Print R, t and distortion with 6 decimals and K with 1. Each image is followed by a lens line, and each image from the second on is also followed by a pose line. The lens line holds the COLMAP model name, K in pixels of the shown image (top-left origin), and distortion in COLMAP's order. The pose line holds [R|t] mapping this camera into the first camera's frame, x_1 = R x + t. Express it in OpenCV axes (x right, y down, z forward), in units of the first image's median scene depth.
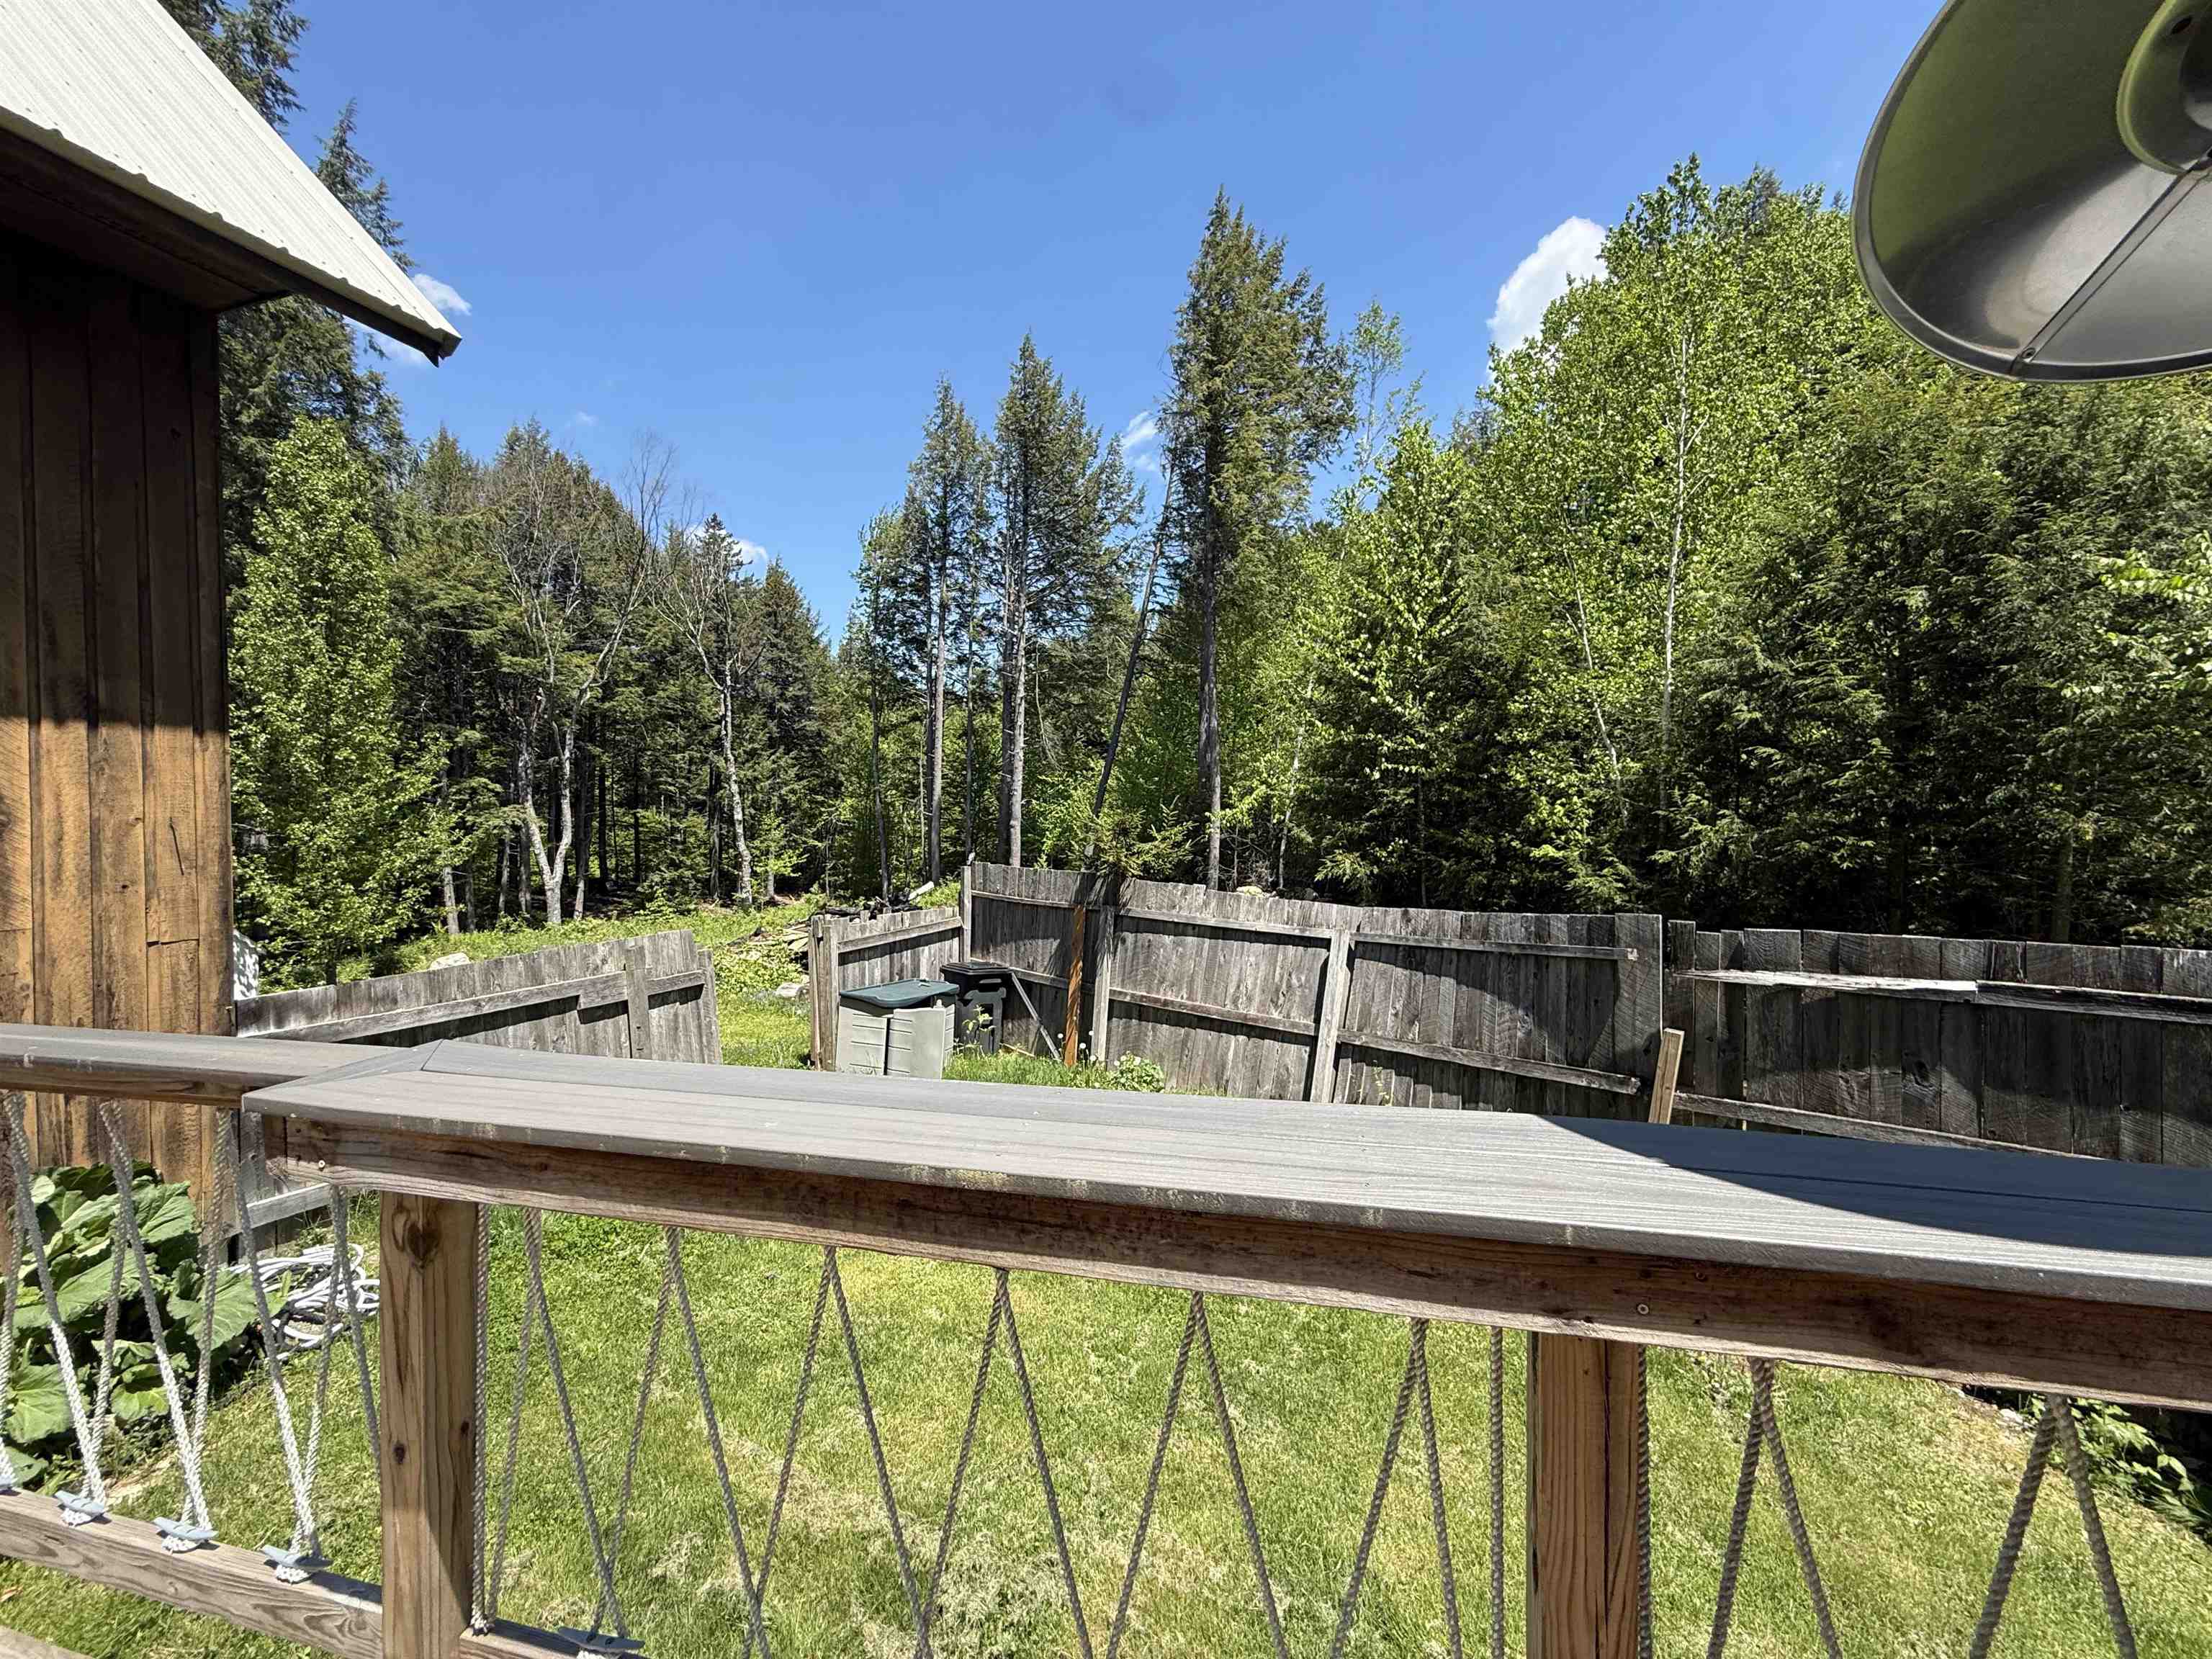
lens RADIAL K [[877.2, 0, 1106.0], [0, 877.2, 829.5], [0, 0, 1]] dist [-0.000051, 0.000125]
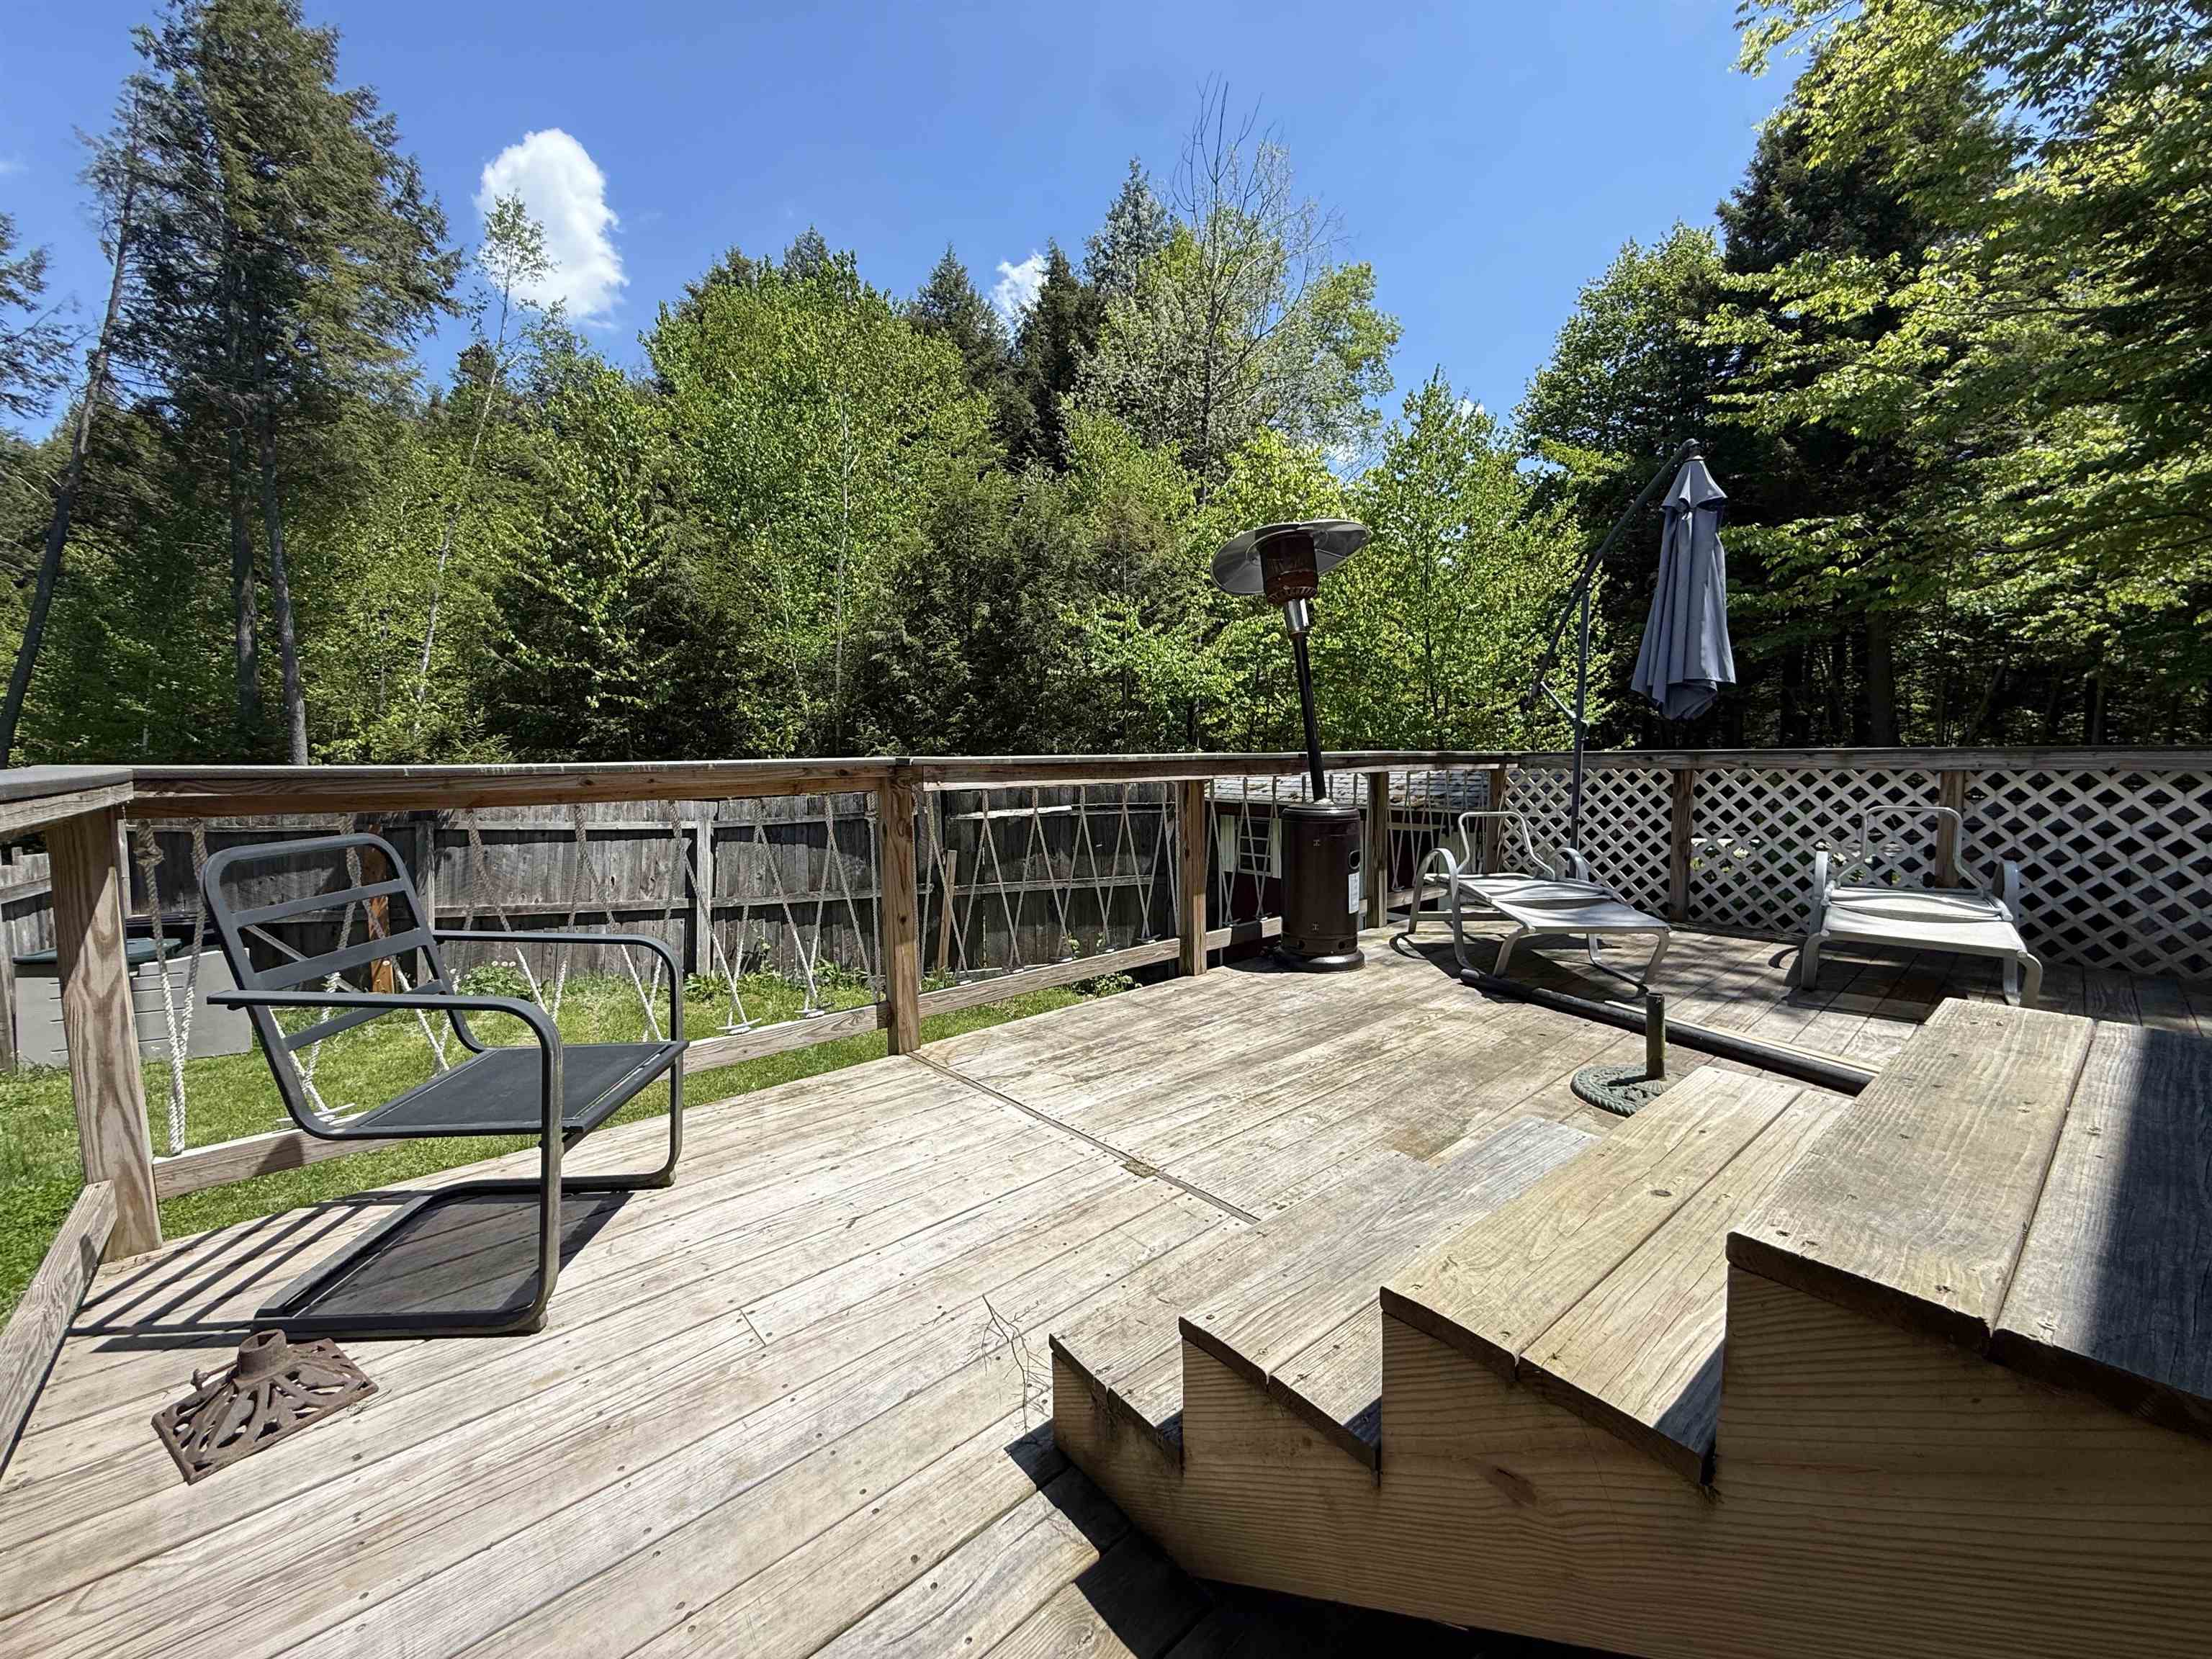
lens RADIAL K [[877.2, 0, 1106.0], [0, 877.2, 829.5], [0, 0, 1]] dist [-0.000051, 0.000125]
pose [[0.549501, -0.067125, 0.832792, -0.383684], [0.020749, 0.997556, 0.066715, 0.049088], [-0.835236, -0.019380, 0.549551, -0.125644]]
